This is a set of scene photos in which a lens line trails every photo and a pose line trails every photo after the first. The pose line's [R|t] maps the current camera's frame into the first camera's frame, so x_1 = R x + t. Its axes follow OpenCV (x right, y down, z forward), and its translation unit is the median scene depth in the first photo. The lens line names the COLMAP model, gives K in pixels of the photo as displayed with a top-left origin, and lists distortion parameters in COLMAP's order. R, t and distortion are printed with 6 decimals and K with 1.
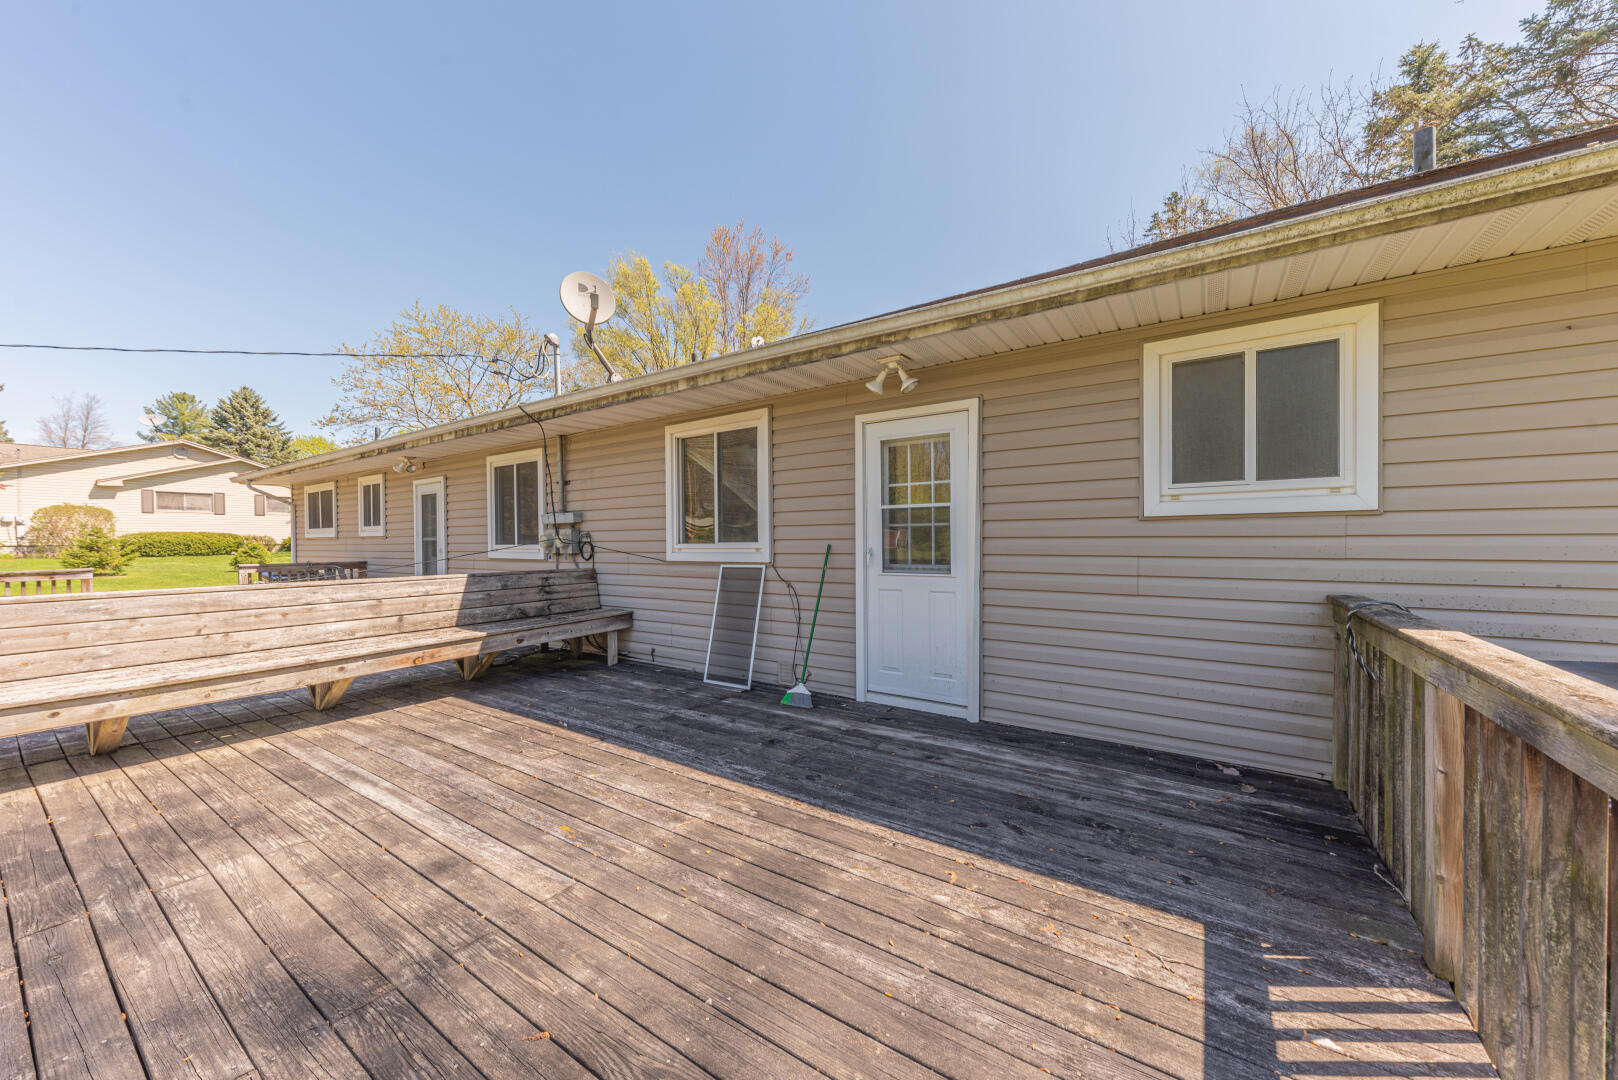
lens RADIAL K [[549.6, 0, 874.2], [0, 549.6, 540.5], [0, 0, 1]] dist [0.000819, 0.000035]
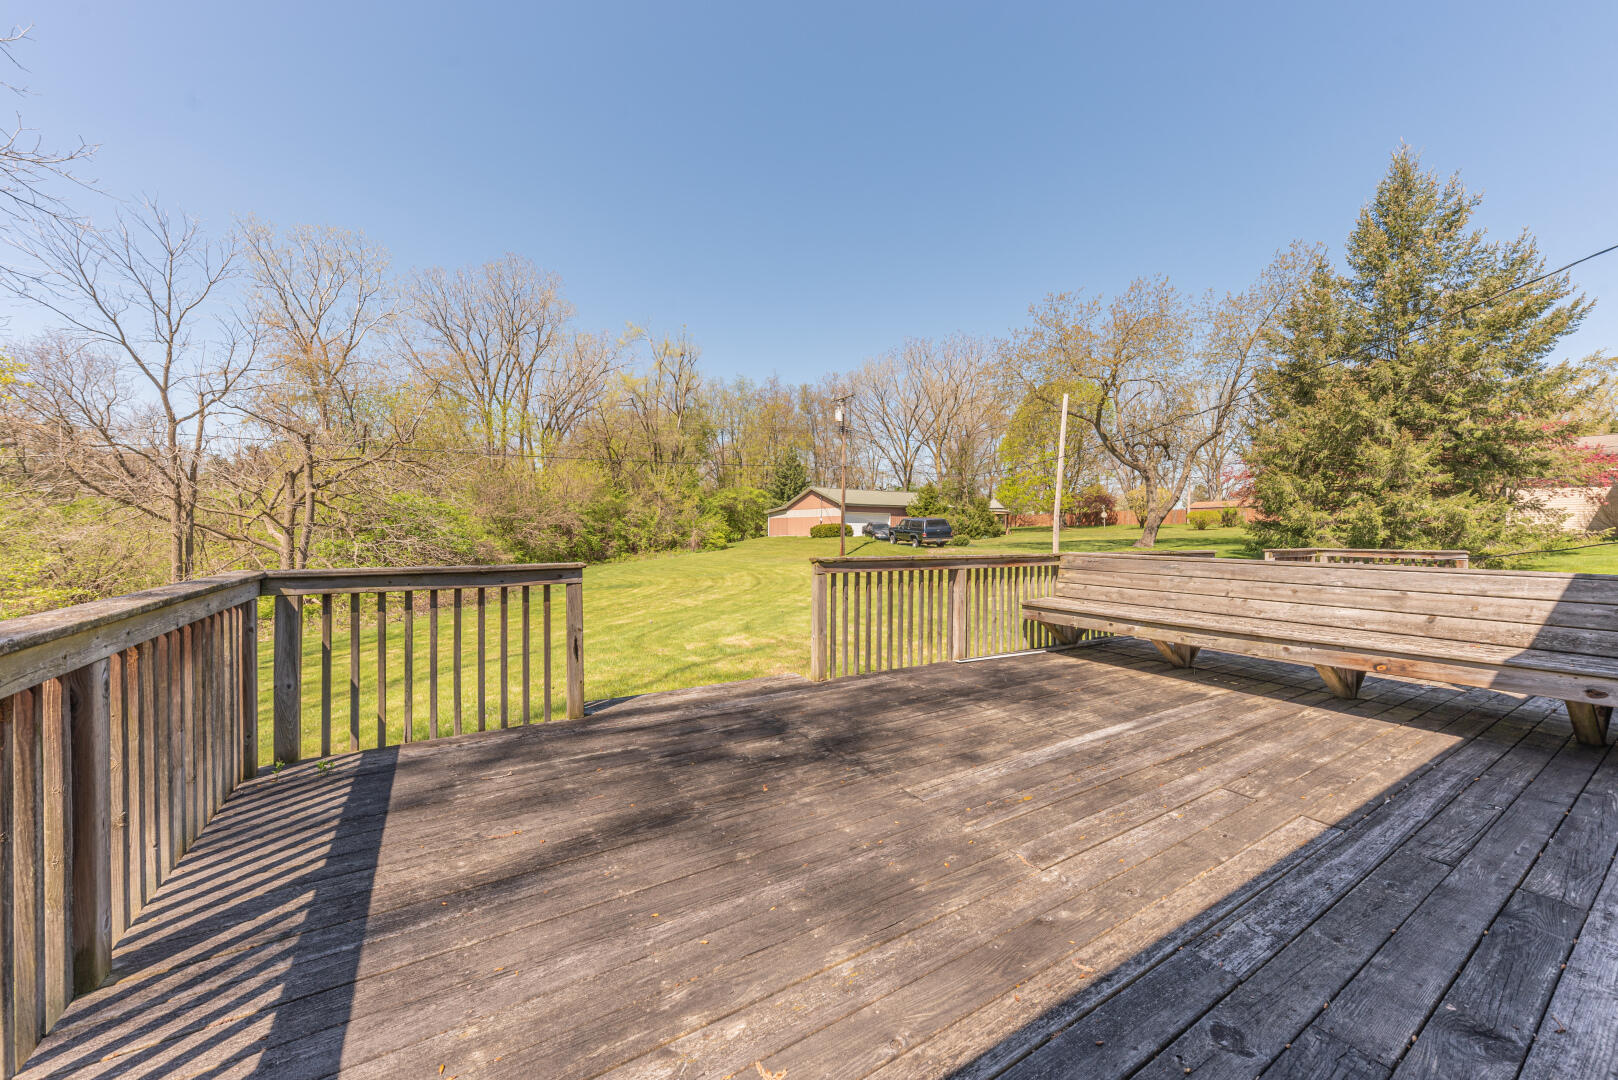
lens RADIAL K [[581.8, 0, 809.0], [0, 581.8, 540.0], [0, 0, 1]] dist [0.013070, -0.006238]
pose [[-0.469676, 0.019980, -0.882613, 0.433282], [-0.003777, 0.999689, 0.024640, 0.015149], [0.882831, 0.014906, -0.469455, 0.863436]]
